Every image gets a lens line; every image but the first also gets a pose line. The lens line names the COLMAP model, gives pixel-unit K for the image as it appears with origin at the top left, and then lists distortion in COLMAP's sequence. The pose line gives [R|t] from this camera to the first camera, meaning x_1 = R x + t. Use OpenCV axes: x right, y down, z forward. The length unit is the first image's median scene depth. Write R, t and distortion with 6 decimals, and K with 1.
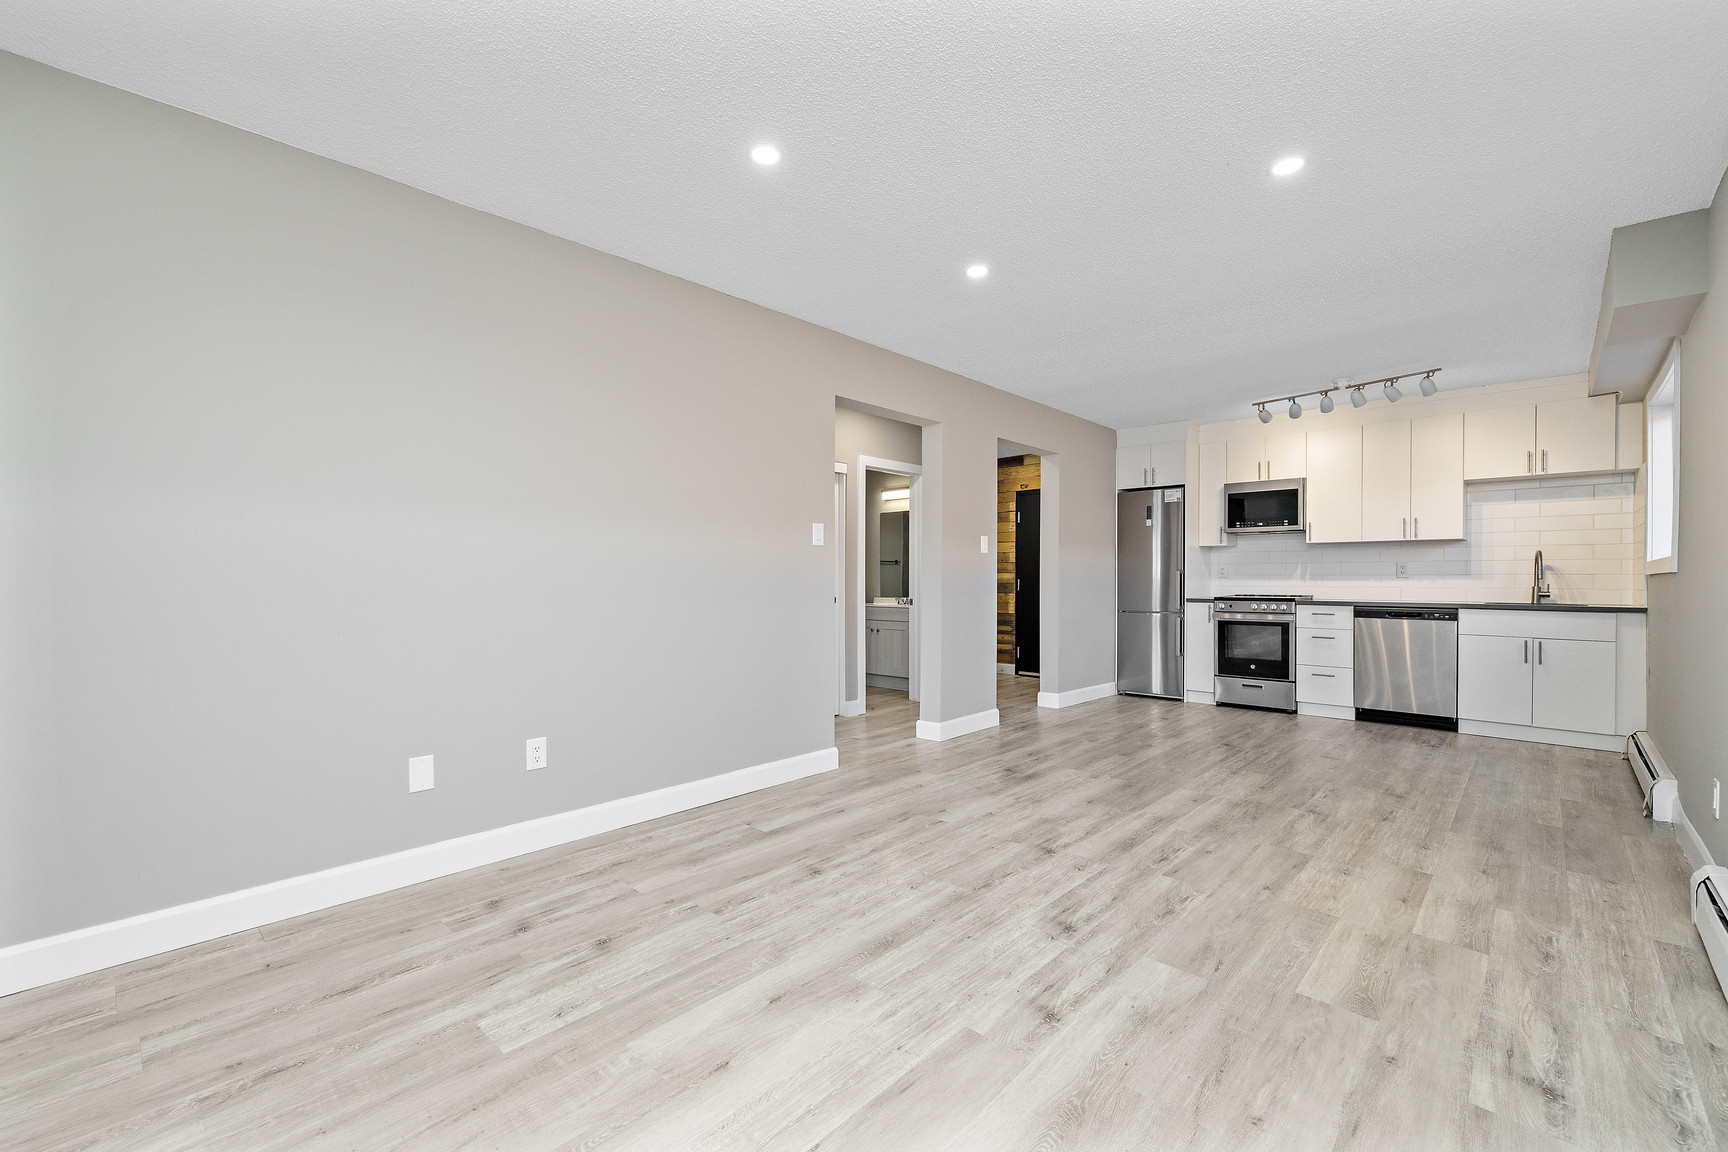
lens RADIAL K [[728.6, 0, 862.6], [0, 728.6, 578.8], [0, 0, 1]] dist [0.002090, 0.000074]
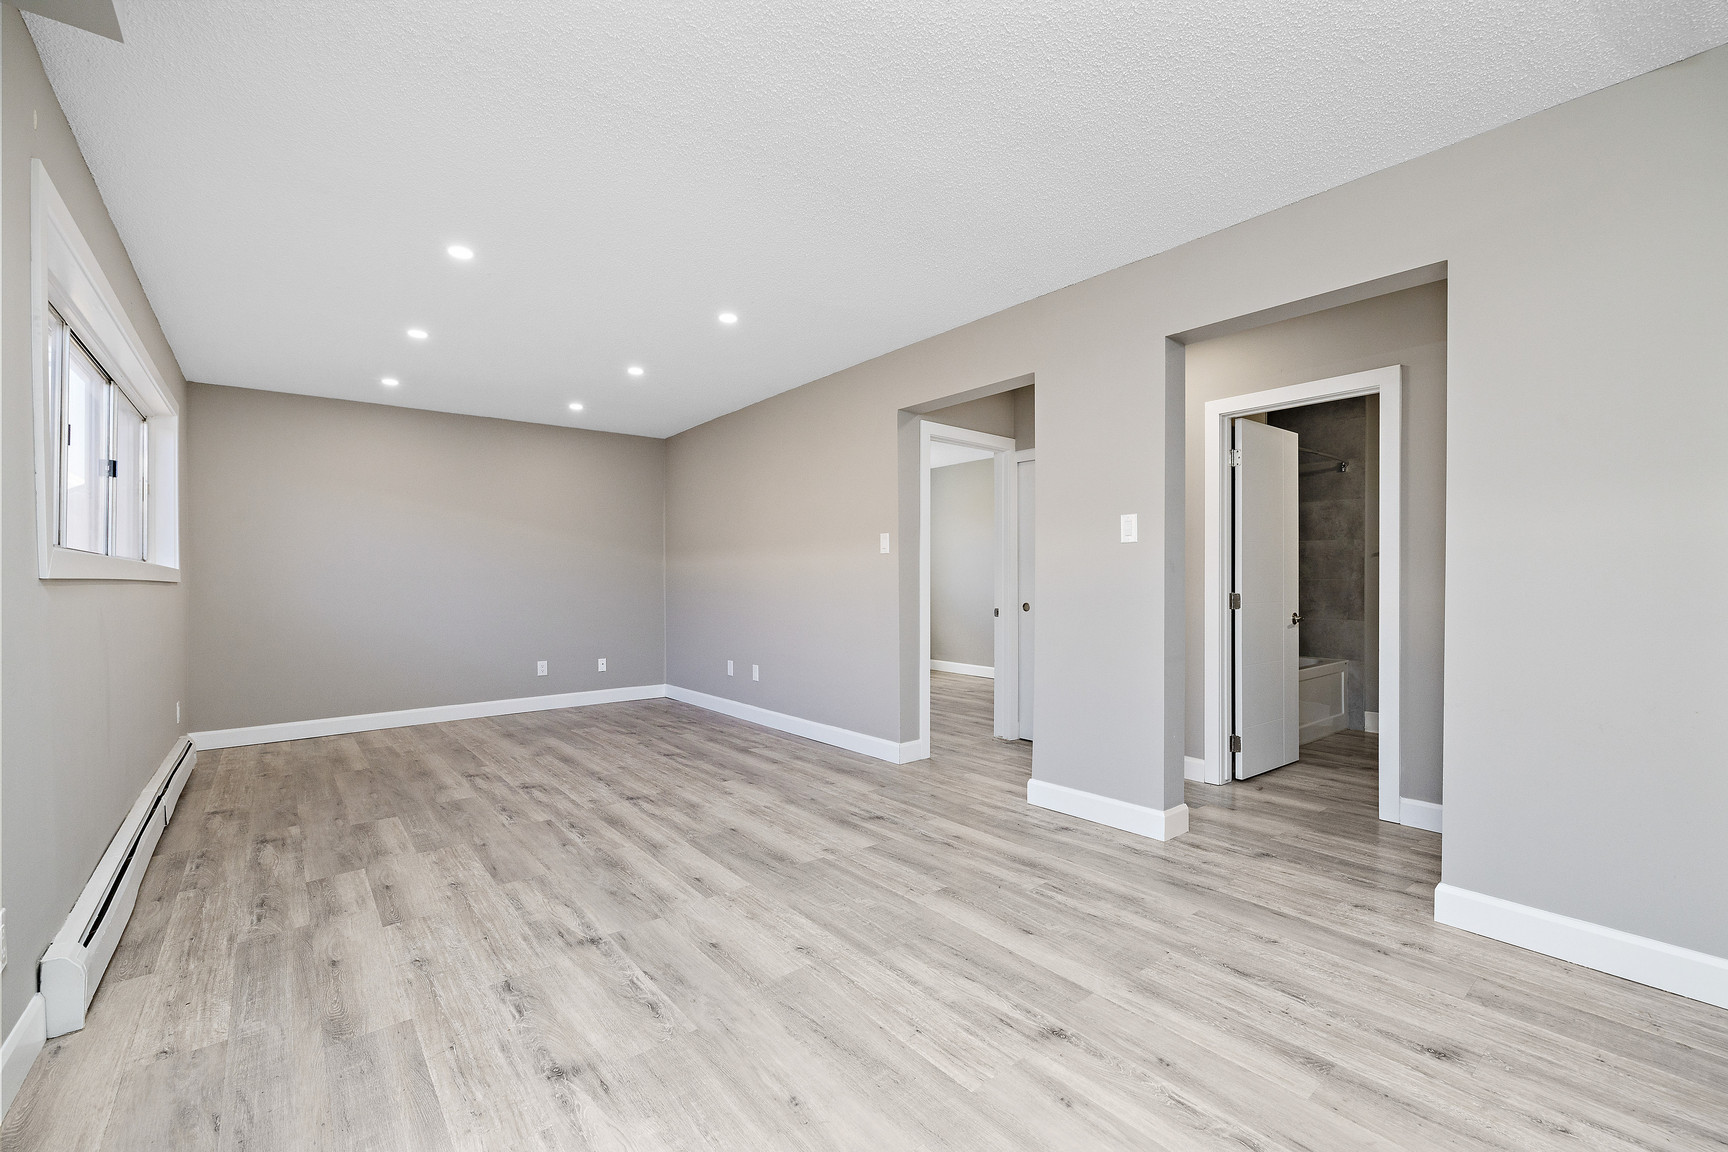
lens RADIAL K [[723.5, 0, 859.8], [0, 723.5, 579.0], [0, 0, 1]] dist [0.000778, 0.000035]
pose [[-0.138818, -0.002587, -0.990315, 0.862578], [0.000633, 0.999996, -0.002701, -0.004007], [0.990318, -0.001001, -0.138815, 0.931425]]
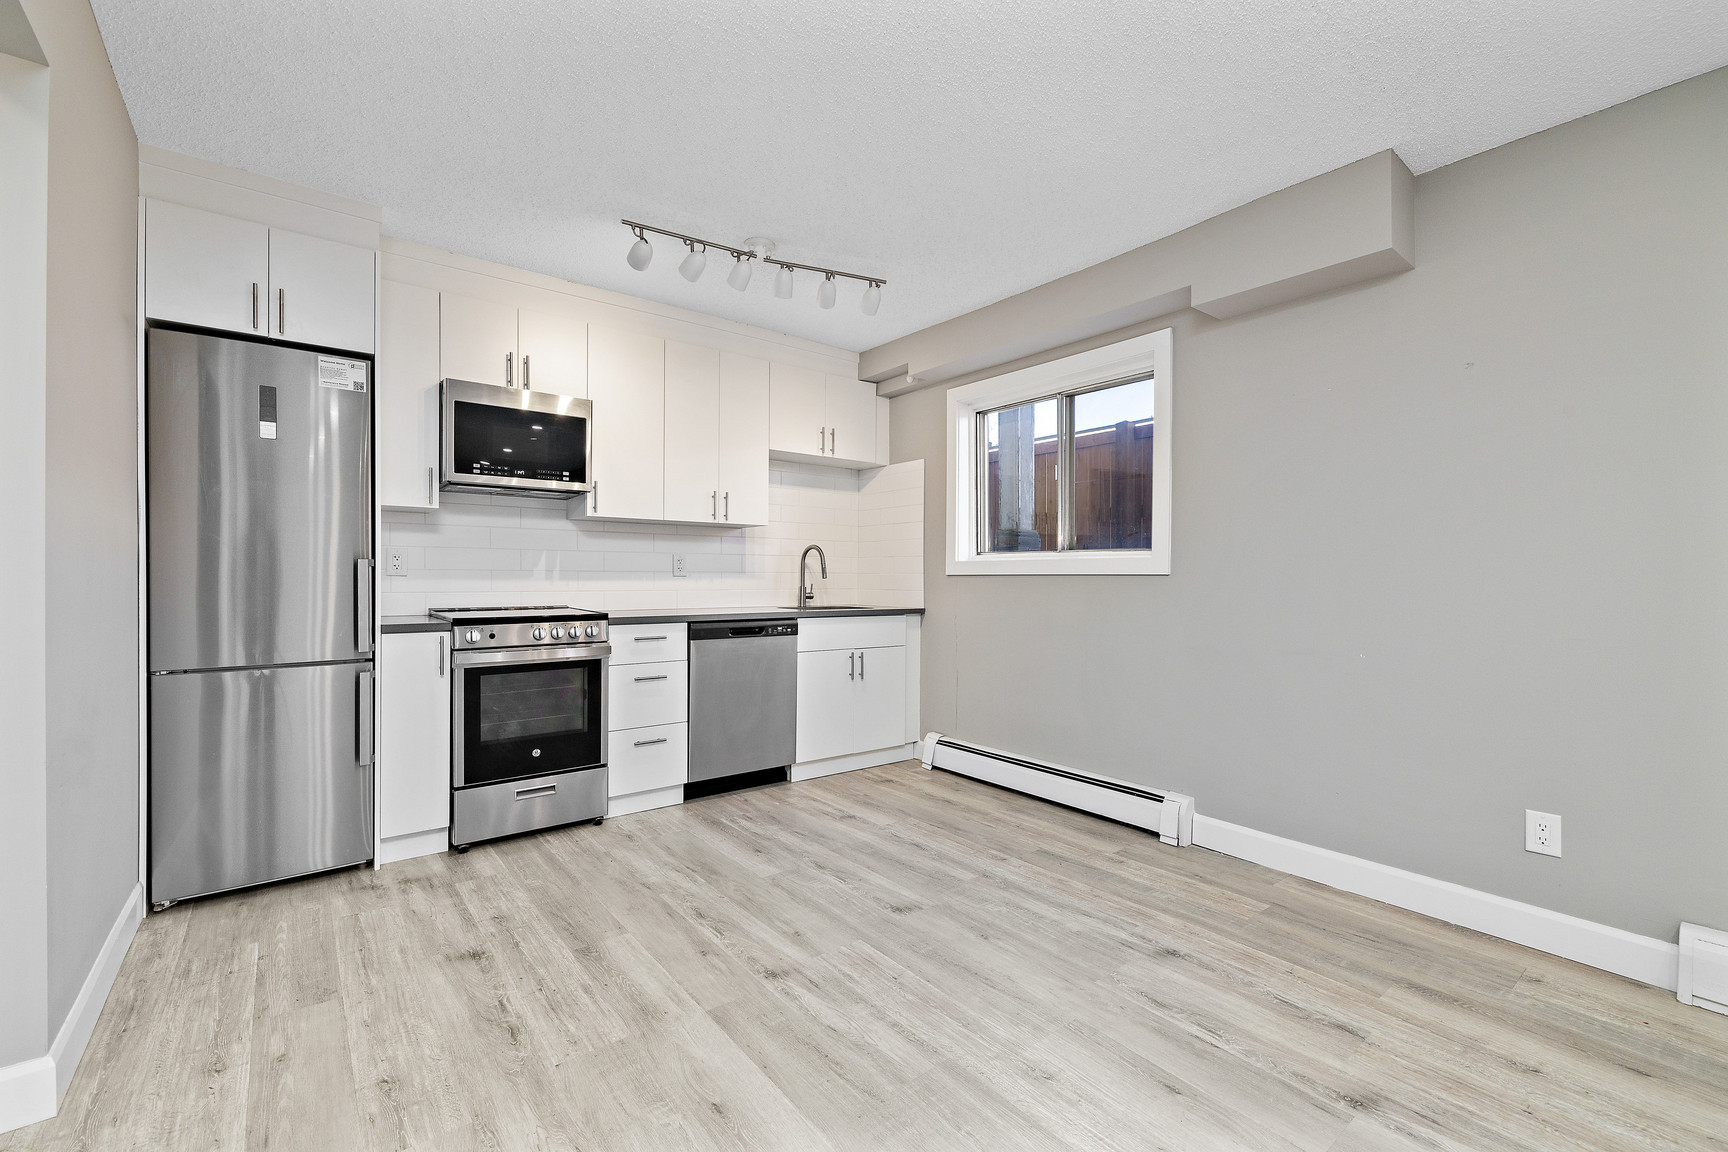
lens RADIAL K [[728.6, 0, 862.6], [0, 728.6, 578.8], [0, 0, 1]] dist [0.002090, 0.000074]
pose [[0.149487, -0.005258, 0.988750, 0.086979], [-0.004884, 0.999970, 0.006056, -0.005079], [-0.988752, -0.005734, 0.149456, 0.867458]]
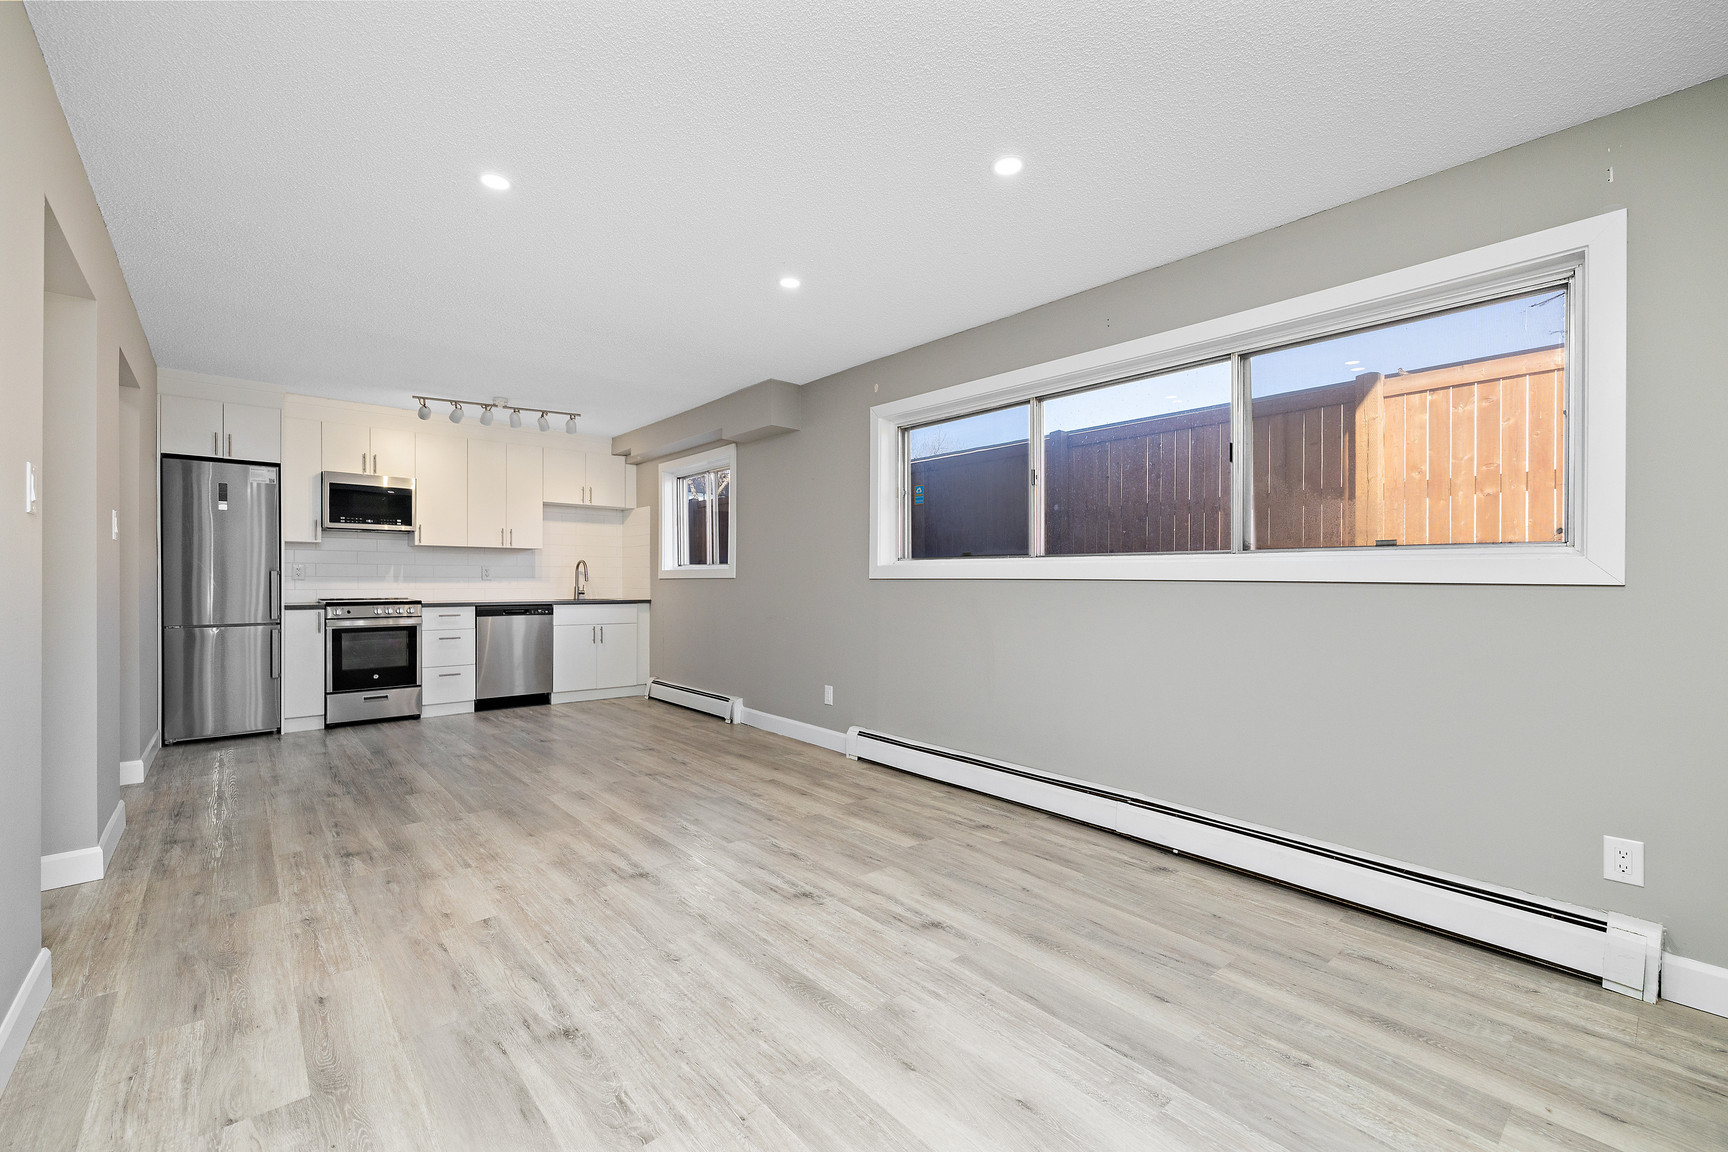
lens RADIAL K [[717.5, 0, 864.7], [0, 717.5, 583.6], [0, 0, 1]] dist [-0.002185, 0.000132]
pose [[0.095407, -0.006982, 0.995414, -0.378039], [-0.003517, 0.999967, 0.007351, -0.006839], [-0.995432, -0.004202, 0.095380, 0.370801]]
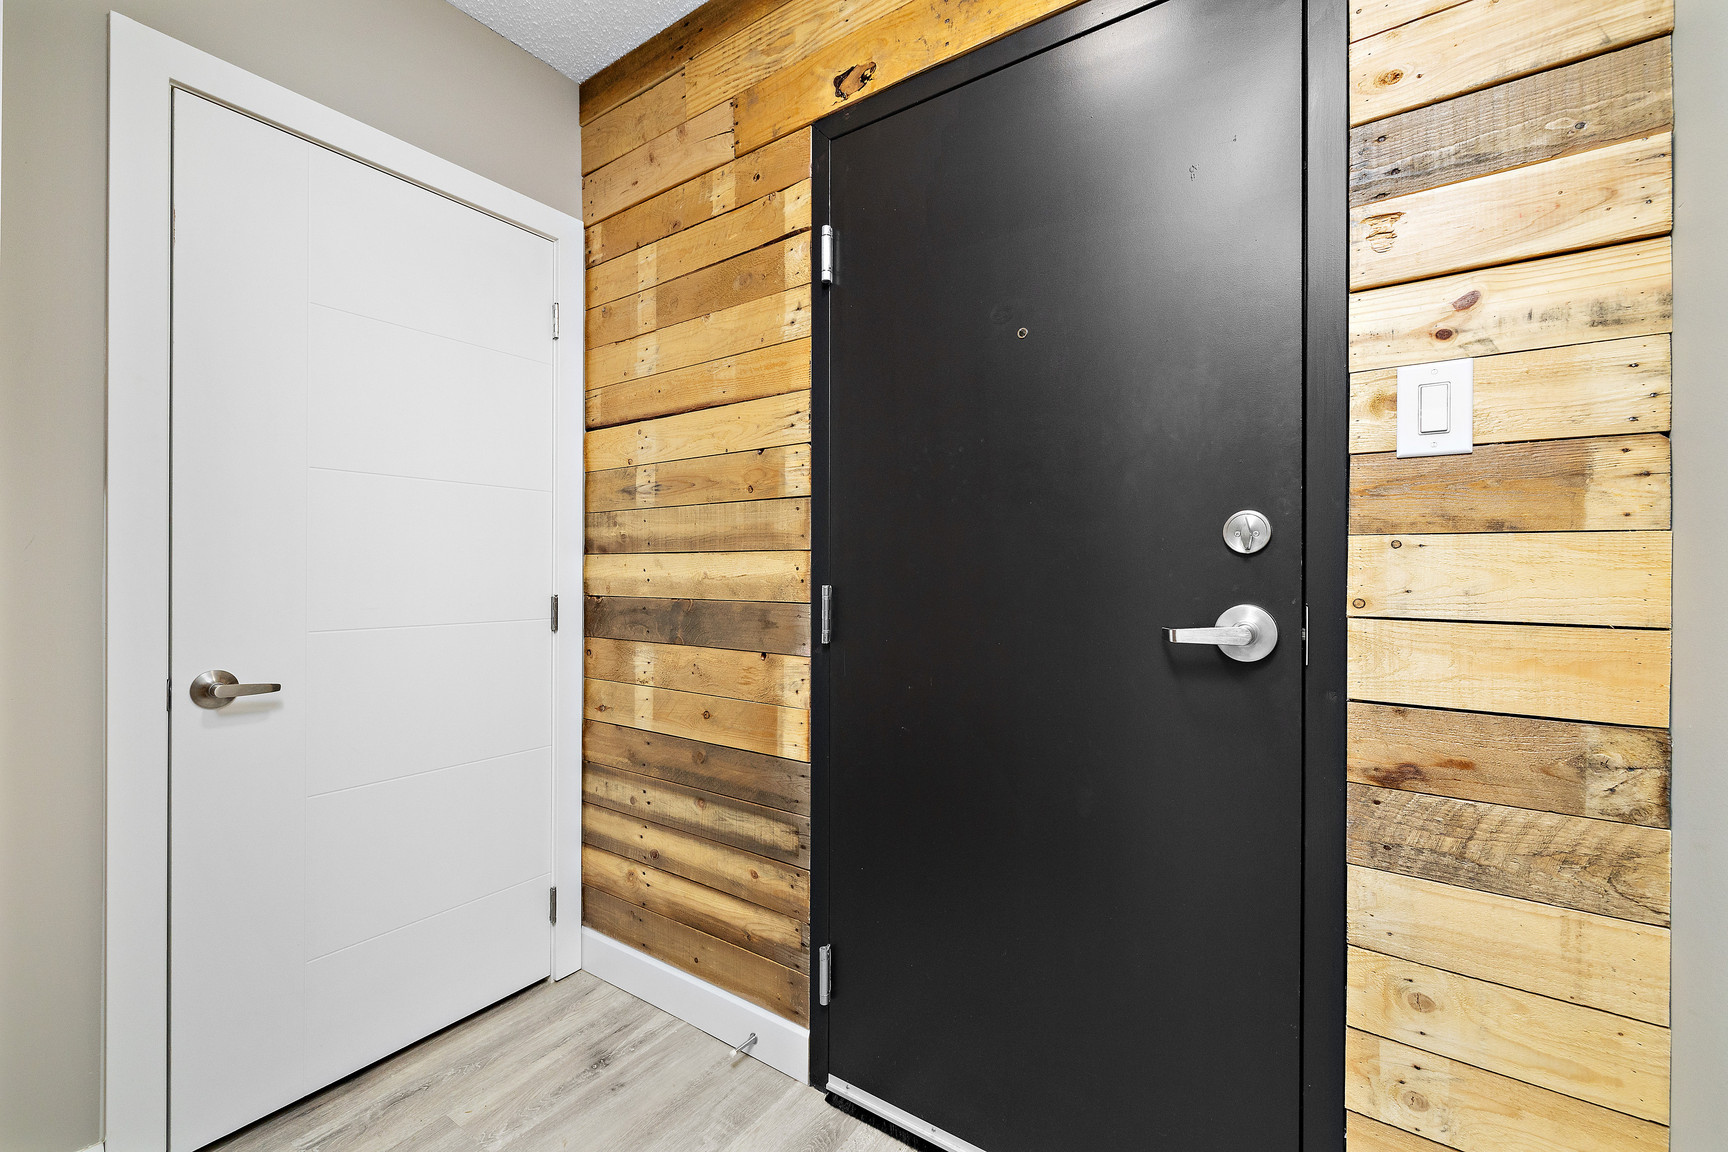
lens RADIAL K [[728.6, 0, 862.6], [0, 728.6, 578.8], [0, 0, 1]] dist [0.002090, 0.000074]
pose [[0.990045, -0.001437, 0.140742, 0.333164], [0.000855, 0.999991, 0.004191, -0.002617], [-0.140747, -0.004029, 0.990037, 1.372625]]
